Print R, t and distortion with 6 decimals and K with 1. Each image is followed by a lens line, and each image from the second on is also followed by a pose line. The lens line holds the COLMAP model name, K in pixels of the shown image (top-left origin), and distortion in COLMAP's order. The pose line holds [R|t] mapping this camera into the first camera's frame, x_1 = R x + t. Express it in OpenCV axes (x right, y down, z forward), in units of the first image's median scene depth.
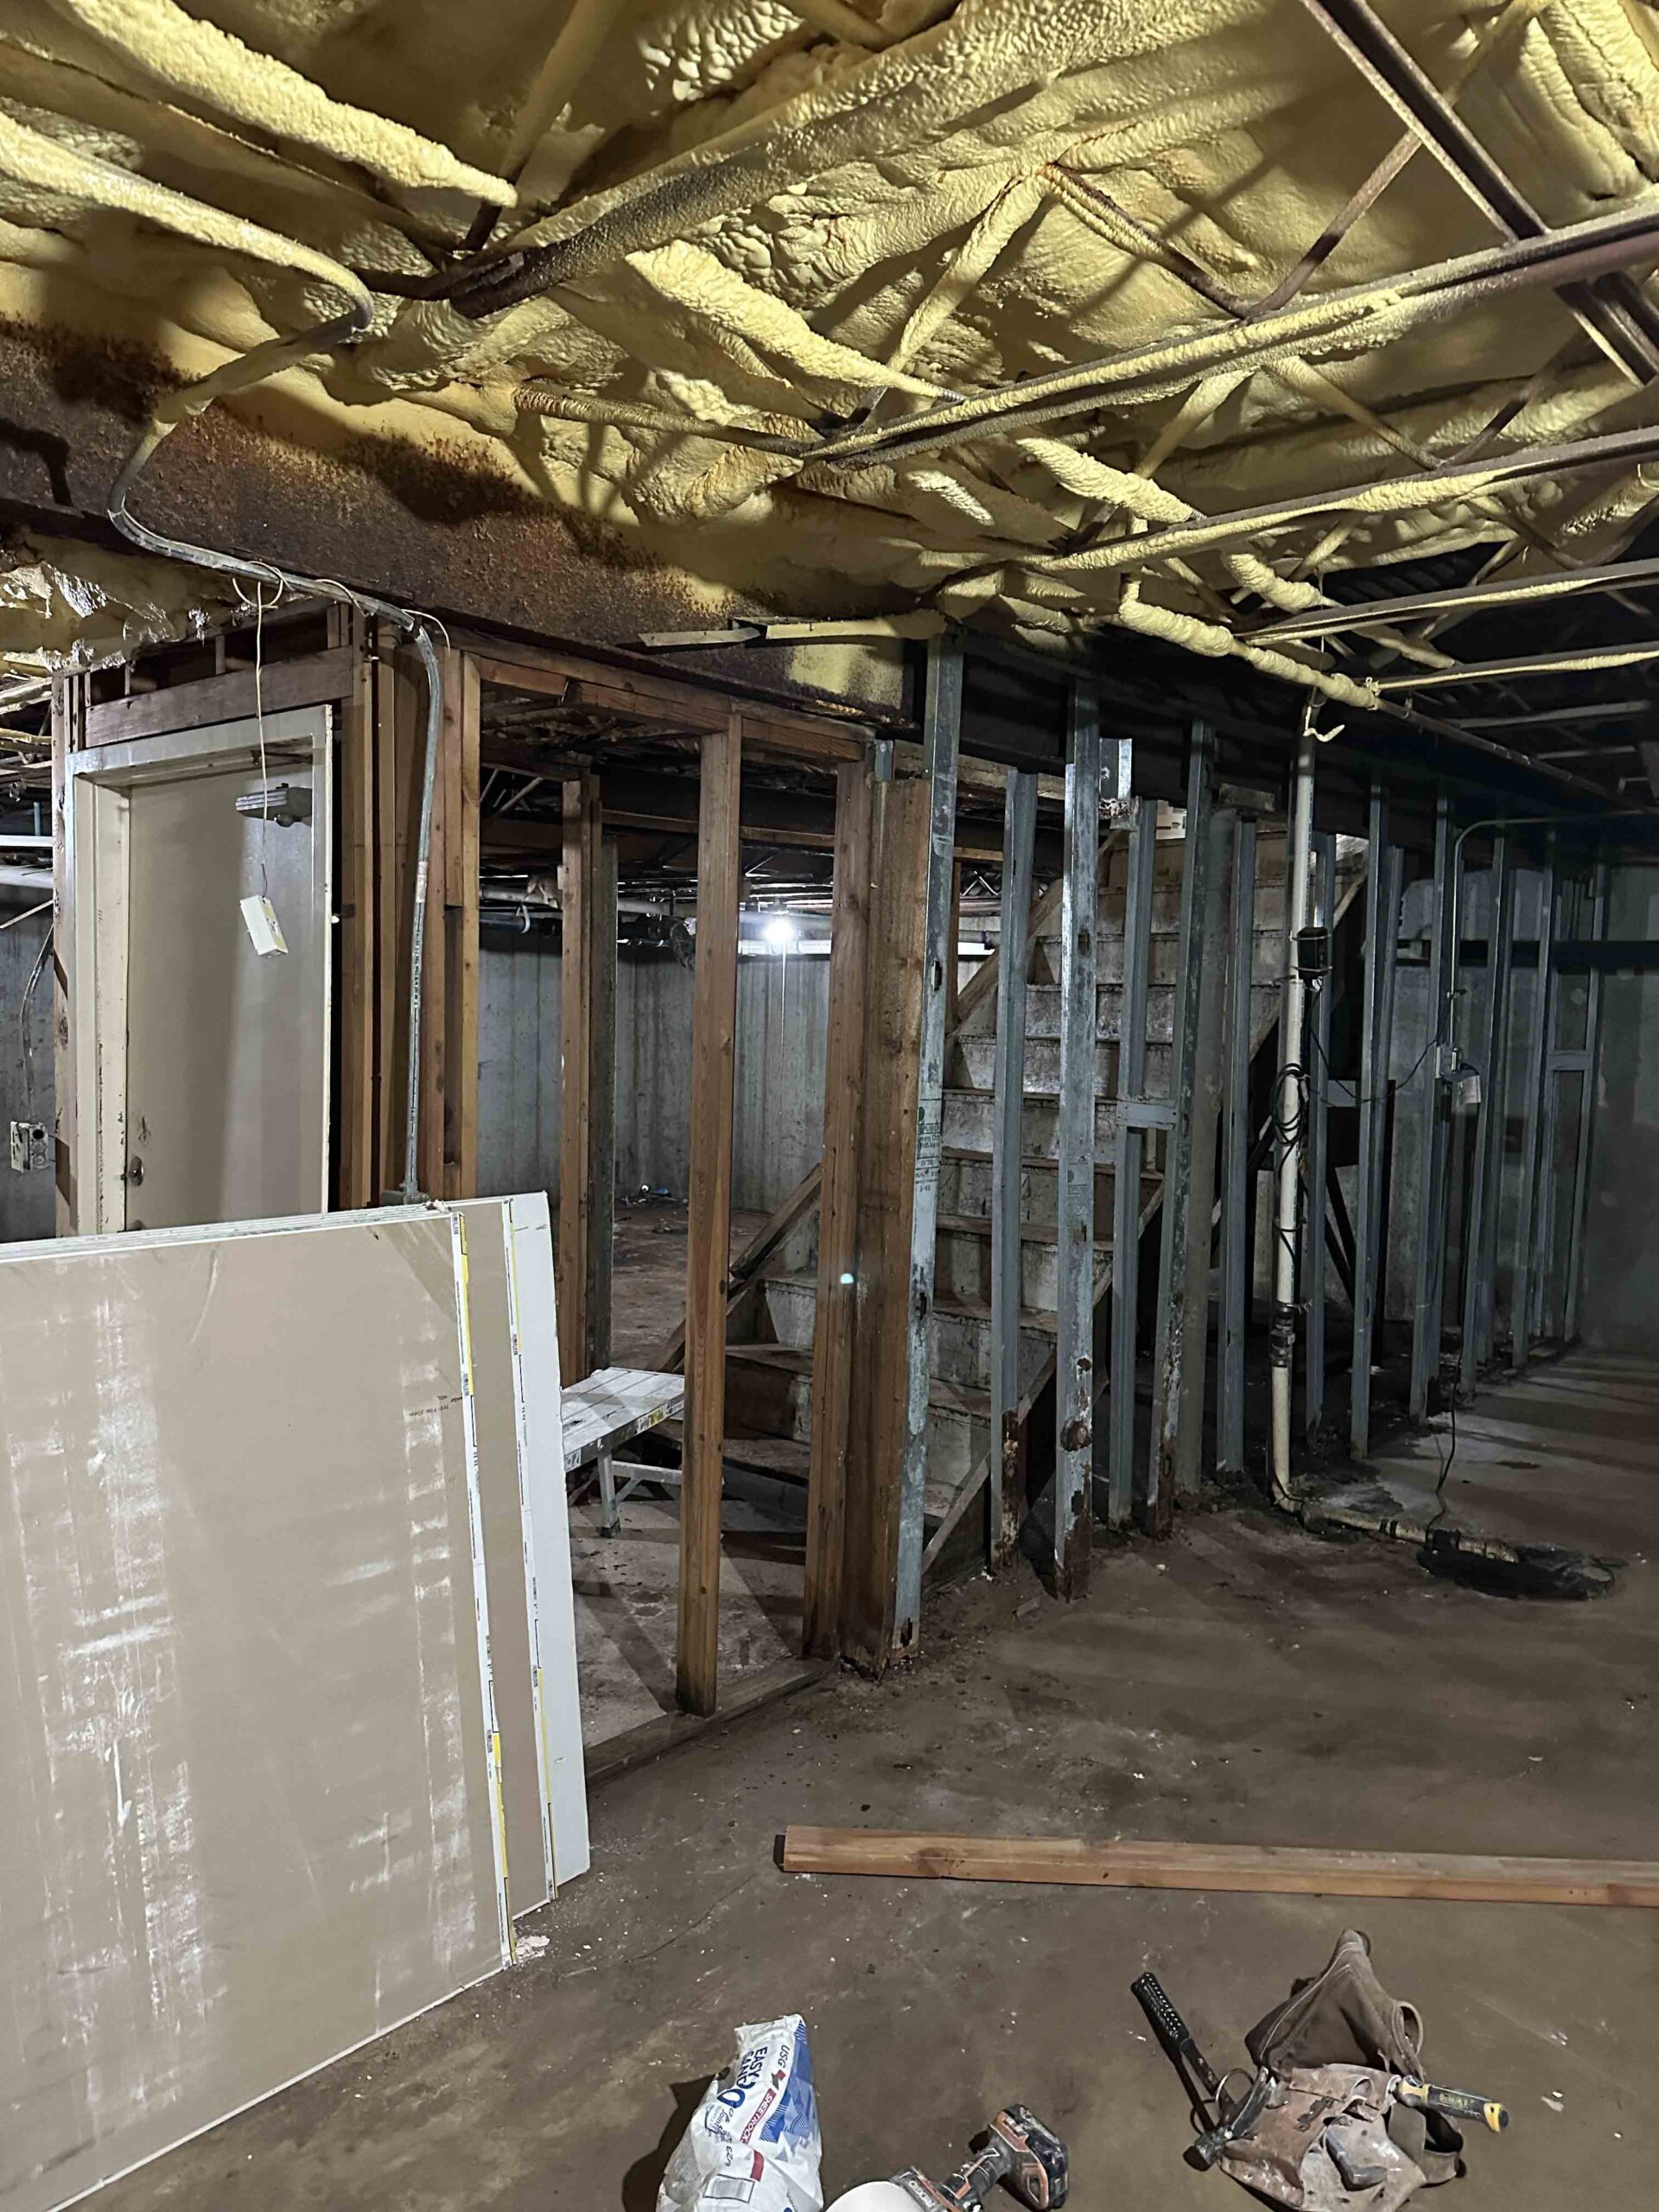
lens RADIAL K [[1525.1, 0, 829.5], [0, 1525.1, 1106.0], [0, 0, 1]] dist [0.006065, -0.049401]
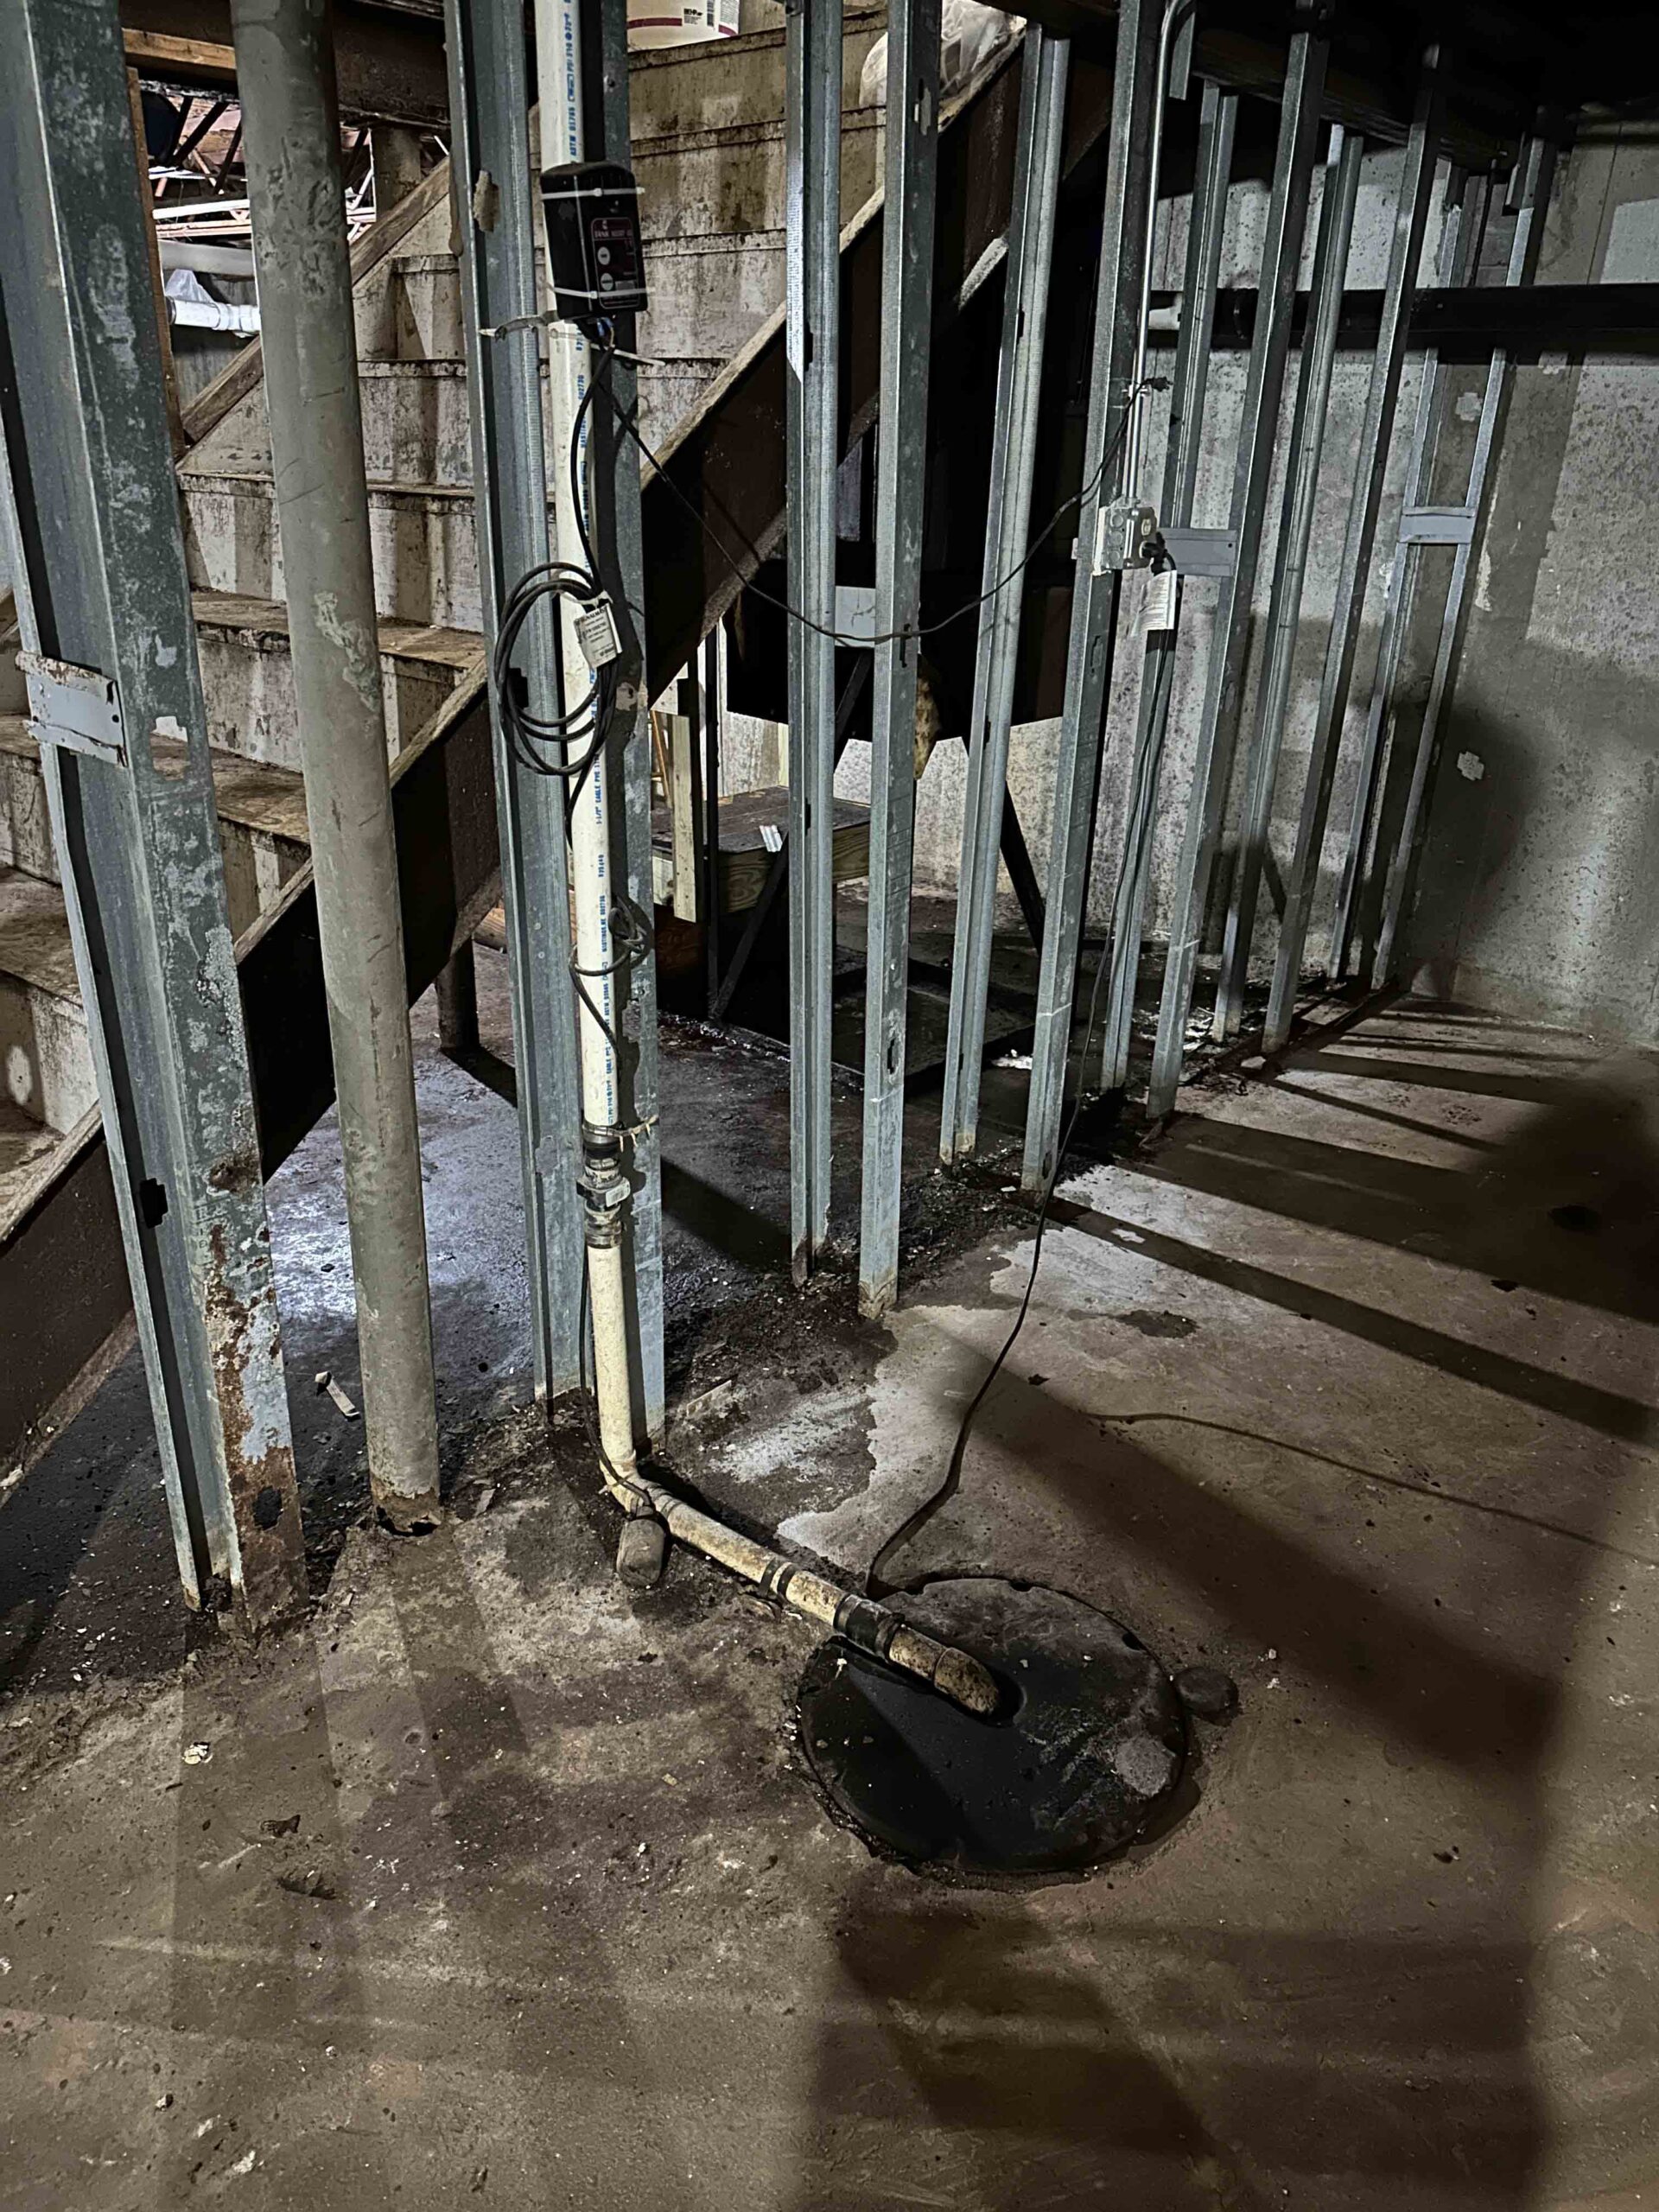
lens RADIAL K [[1586.1, 0, 829.5], [0, 1586.1, 1106.0], [0, 0, 1]] dist [0.069071, -0.081350]
pose [[0.999104, -0.005938, 0.041913, 0.292683], [-0.008427, 0.942400, 0.334382, -0.031240], [-0.041484, -0.334435, 0.941505, 0.457802]]
